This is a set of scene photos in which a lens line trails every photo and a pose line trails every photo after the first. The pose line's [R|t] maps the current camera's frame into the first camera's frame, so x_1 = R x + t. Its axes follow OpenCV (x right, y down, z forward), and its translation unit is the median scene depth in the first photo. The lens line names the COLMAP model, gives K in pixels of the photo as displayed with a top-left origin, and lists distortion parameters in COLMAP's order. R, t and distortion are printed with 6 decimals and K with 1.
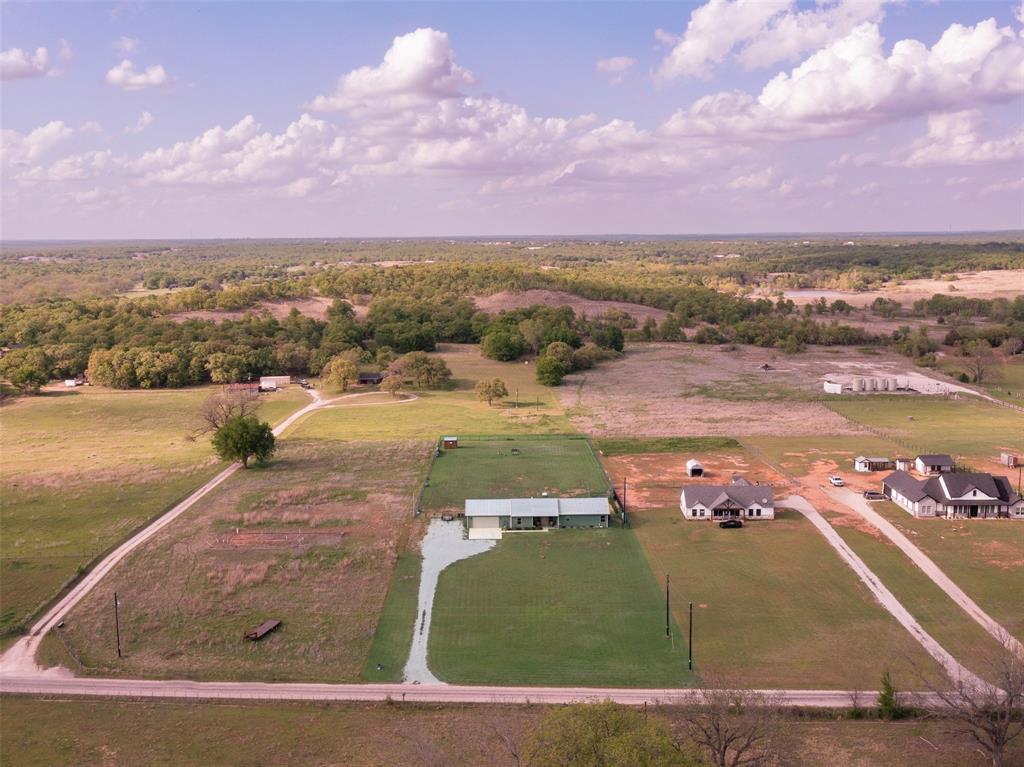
lens RADIAL K [[1094.5, 0, 487.1], [0, 1094.5, 392.0], [0, 0, 1]] dist [-0.006625, 0.000000]
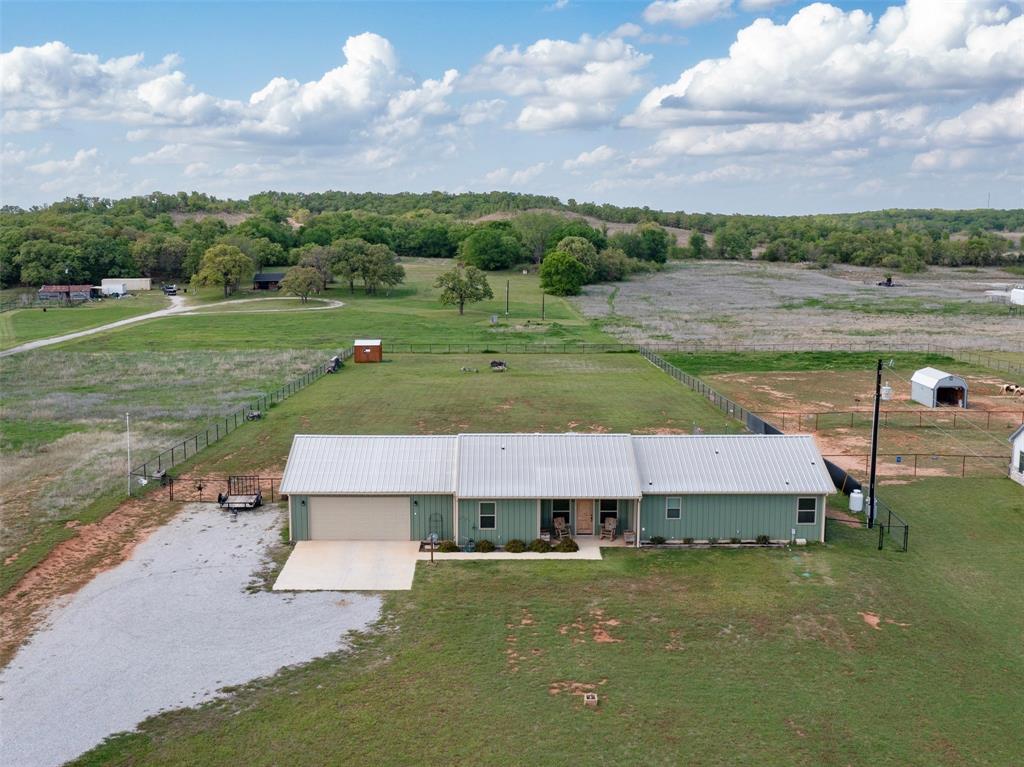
lens RADIAL K [[1094.5, 0, 504.2], [0, 1094.5, 390.1], [0, 0, 1]] dist [-0.006625, 0.000000]
pose [[0.999758, 0.013396, 0.017467, 0.027450], [-0.013537, 0.999877, 0.007981, 0.083358], [-0.017358, -0.008215, 0.999816, 0.718560]]
